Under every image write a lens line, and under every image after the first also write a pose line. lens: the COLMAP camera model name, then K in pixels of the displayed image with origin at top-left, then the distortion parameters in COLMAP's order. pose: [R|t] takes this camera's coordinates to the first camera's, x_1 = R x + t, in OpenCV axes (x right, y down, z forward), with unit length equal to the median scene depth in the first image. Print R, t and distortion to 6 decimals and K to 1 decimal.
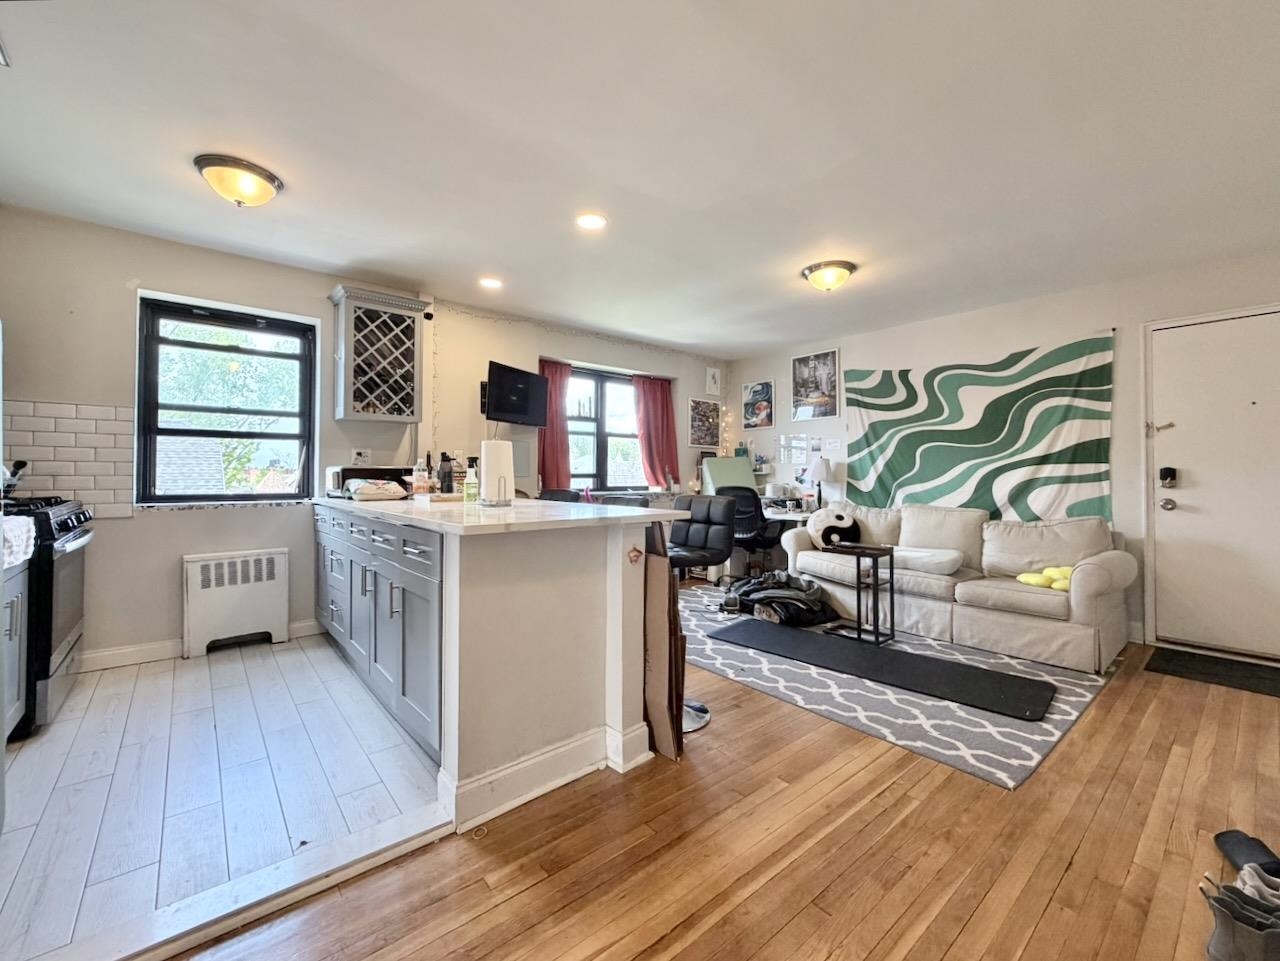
lens RADIAL K [[528.1, 0, 633.3], [0, 528.1, 468.4], [0, 0, 1]] dist [-0.002197, -0.000105]
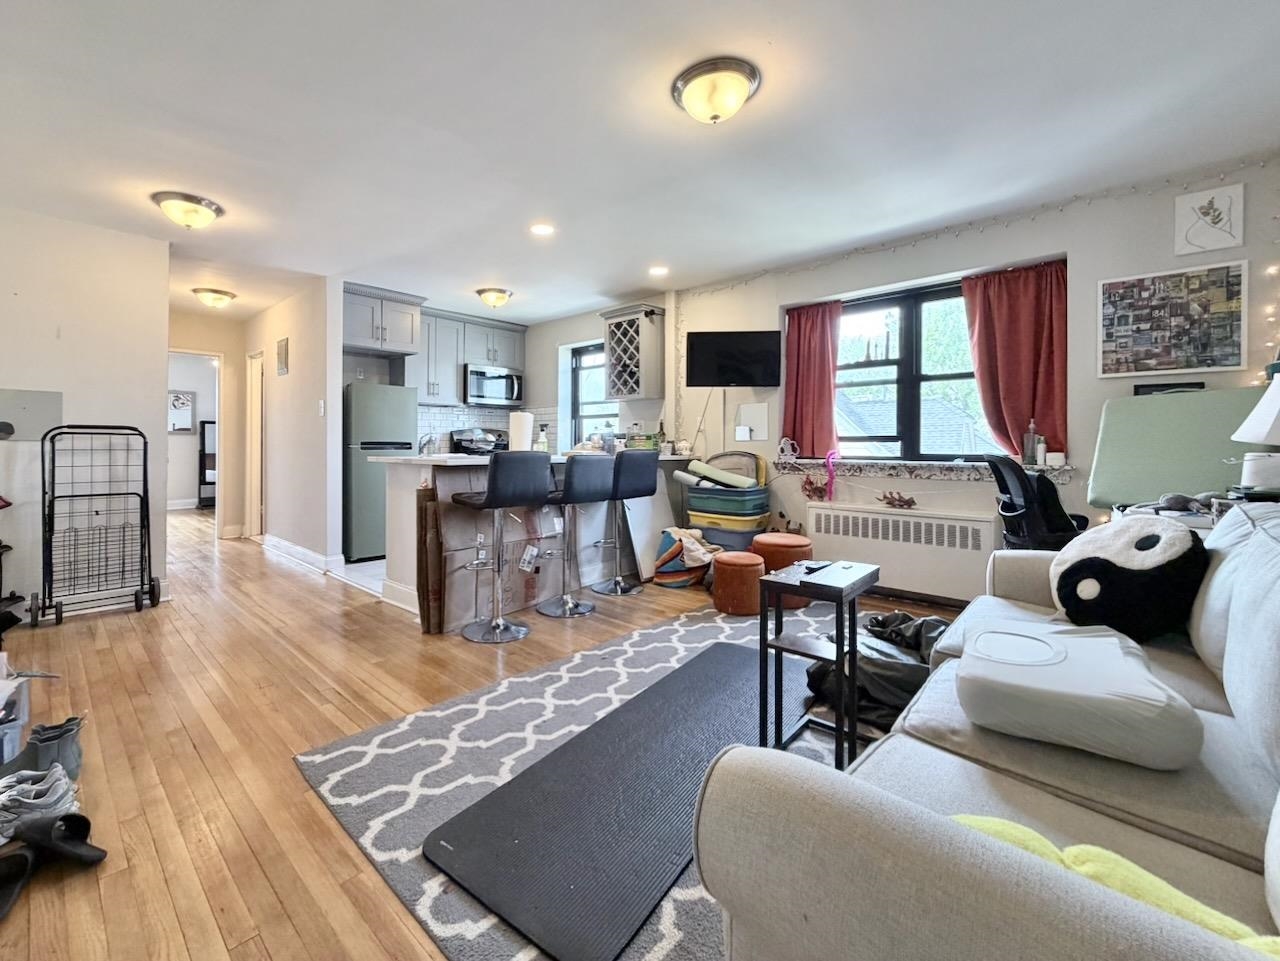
lens RADIAL K [[543.8, 0, 595.6], [0, 543.8, 445.0], [0, 0, 1]] dist [0.000465, -0.000111]
pose [[0.110327, -0.004678, -0.993884, 0.909276], [0.007875, 0.999962, -0.003832, 0.032229], [0.993864, -0.007404, 0.110359, 0.745732]]
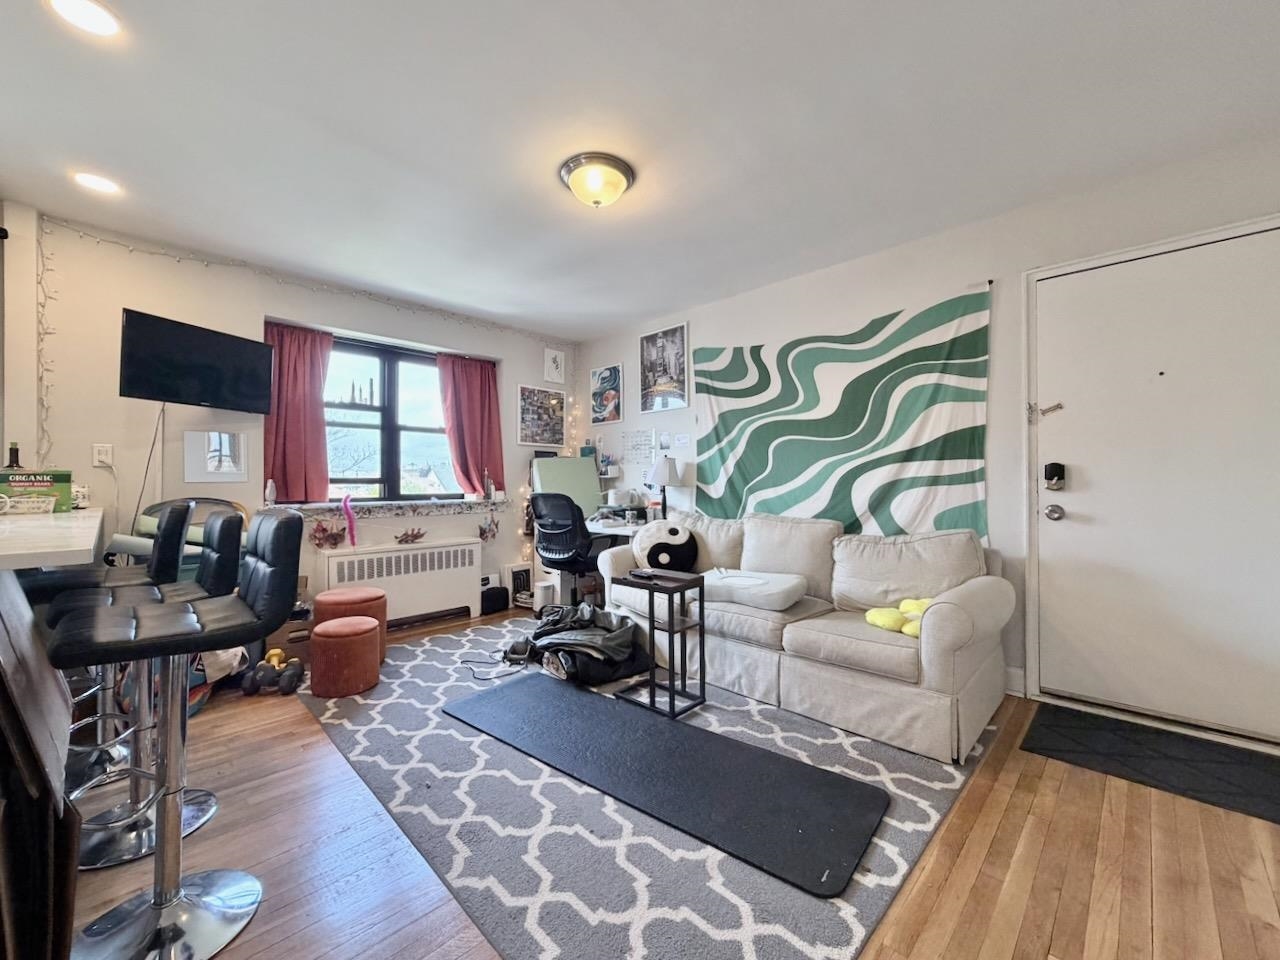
lens RADIAL K [[516.4, 0, 634.8], [0, 516.4, 481.3], [0, 0, 1]] dist [-0.000506, -0.000165]
pose [[0.995299, -0.006019, 0.096658, 0.330335], [0.005076, 0.999937, 0.010005, 0.012905], [-0.096712, -0.009468, 0.995267, 0.309025]]
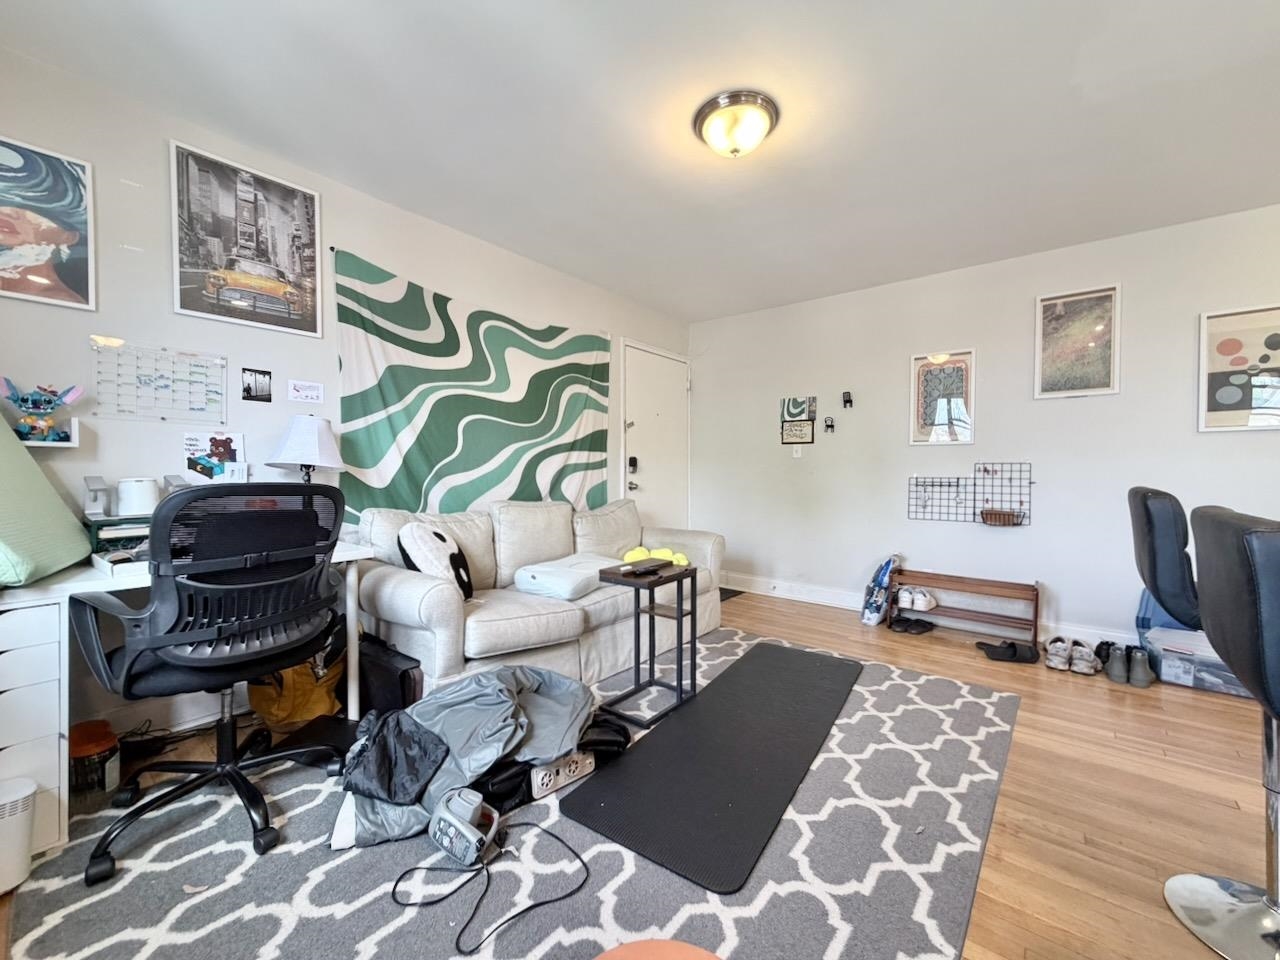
lens RADIAL K [[510.0, 0, 634.5], [0, 510.0, 481.5], [0, 0, 1]] dist [-0.000793, -0.000115]
pose [[-0.181831, -0.022161, 0.983080, -0.185010], [-0.015489, 0.999687, 0.019670, 0.031084], [-0.983208, -0.011650, -0.182118, 1.144096]]
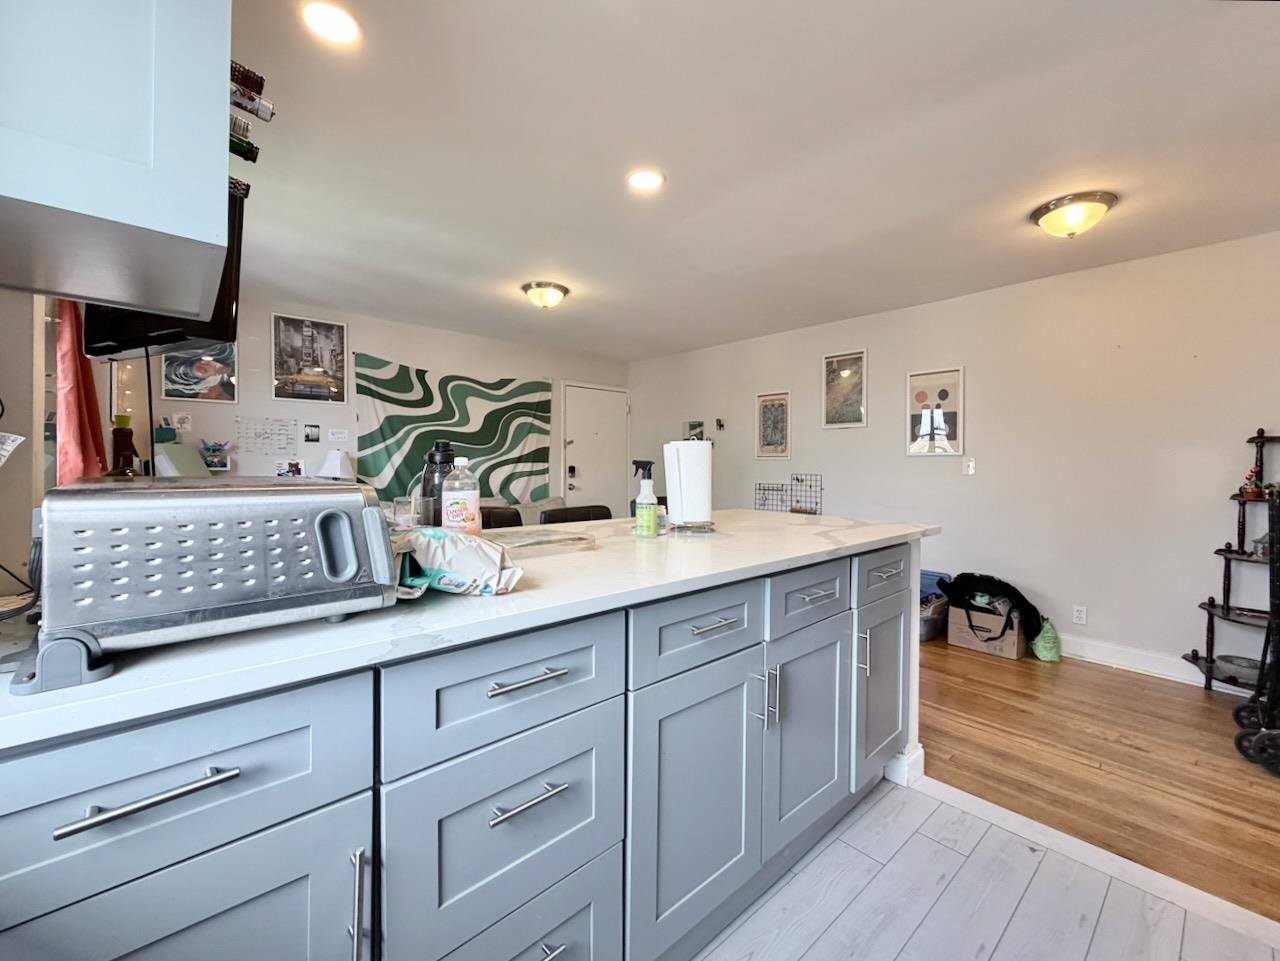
lens RADIAL K [[530.1, 0, 633.9], [0, 530.1, 468.3], [0, 0, 1]] dist [-0.000448, -0.000037]
pose [[-0.022879, -0.010256, 0.999686, -0.704600], [-0.019215, 0.999767, 0.009818, -0.013949], [-0.999554, -0.018985, -0.023071, 0.782468]]
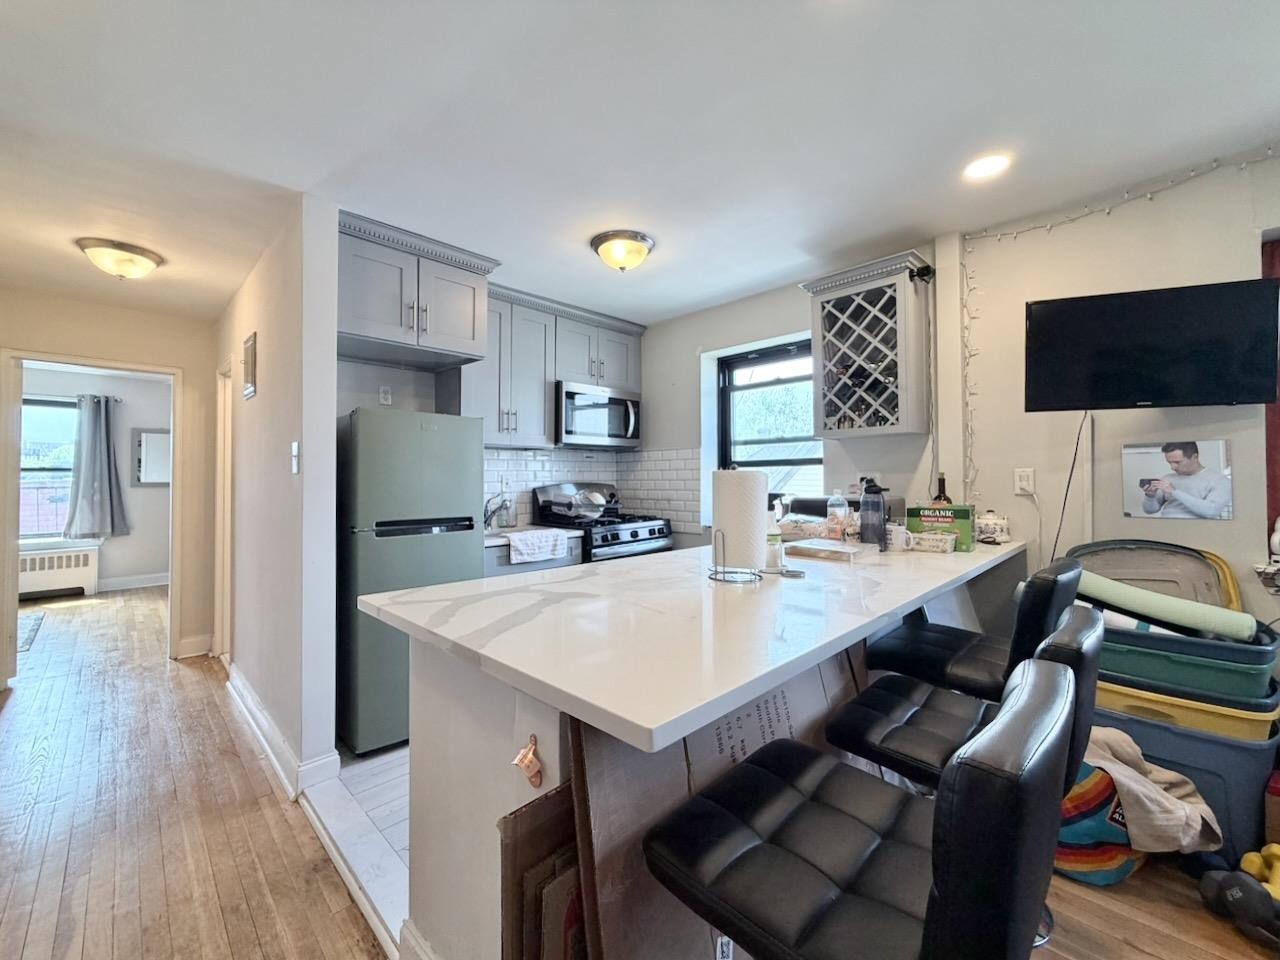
lens RADIAL K [[519.8, 0, 635.9], [0, 519.8, 472.0], [0, 0, 1]] dist [0.001379, 0.000178]
pose [[0.093797, -0.021444, -0.995360, 0.232406], [0.014289, 0.999694, -0.020190, -0.027967], [0.995489, -0.012329, 0.094075, 0.593182]]
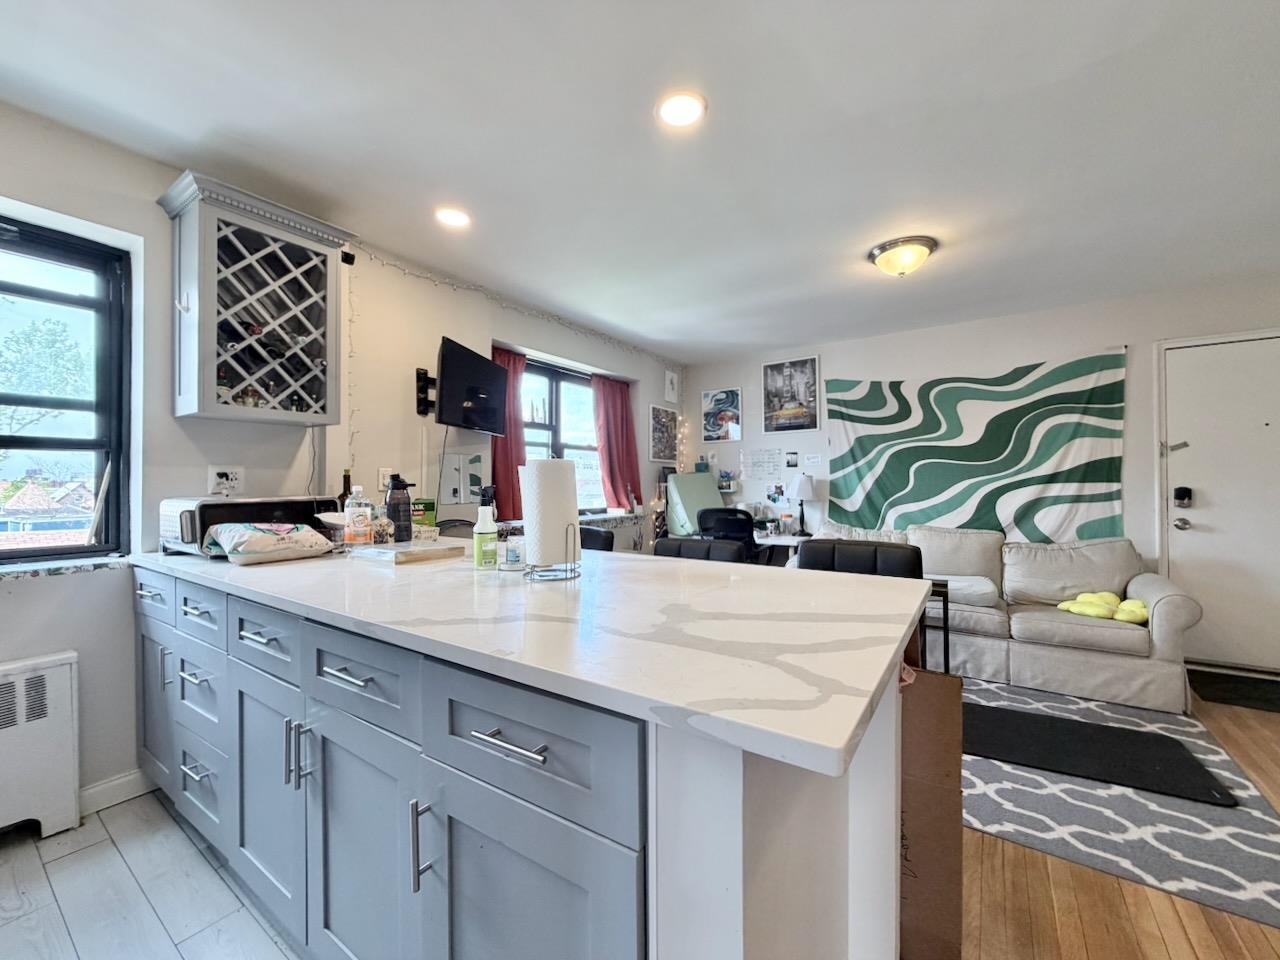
lens RADIAL K [[510.8, 0, 634.9], [0, 510.8, 481.1], [0, 0, 1]] dist [-0.001340, 0.000204]
pose [[0.963815, -0.006239, 0.266497, -0.227199], [0.004632, 0.999967, 0.006661, -0.022800], [-0.266530, -0.005186, 0.963813, 0.324557]]
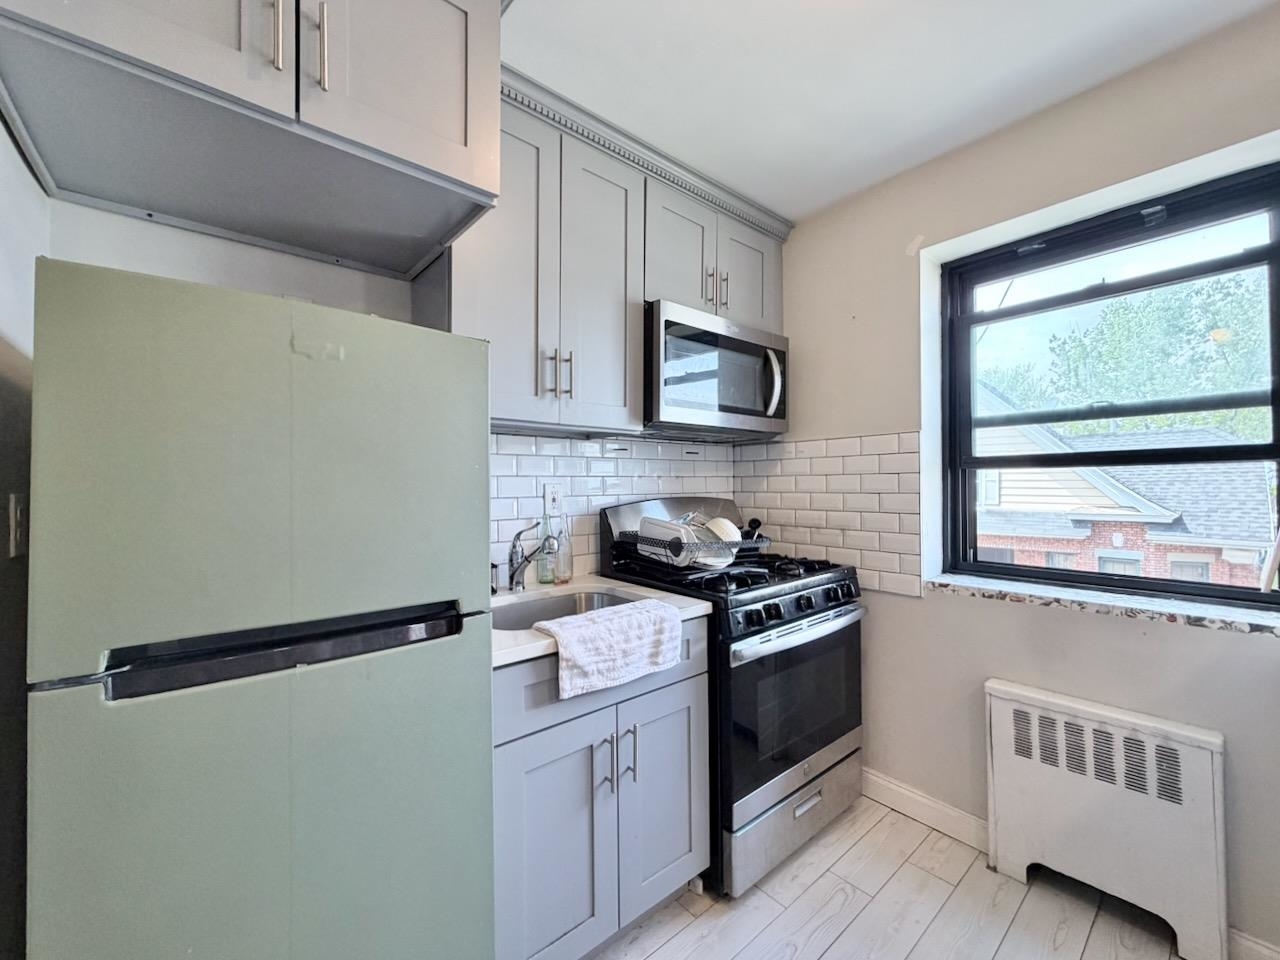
lens RADIAL K [[513.9, 0, 634.6], [0, 513.9, 482.0], [0, 0, 1]] dist [-0.000390, -0.000234]
pose [[-0.004300, -0.013371, -0.999901, -0.247927], [0.013946, 0.999813, -0.013430, -0.039608], [0.999894, -0.014002, -0.004113, 0.526953]]
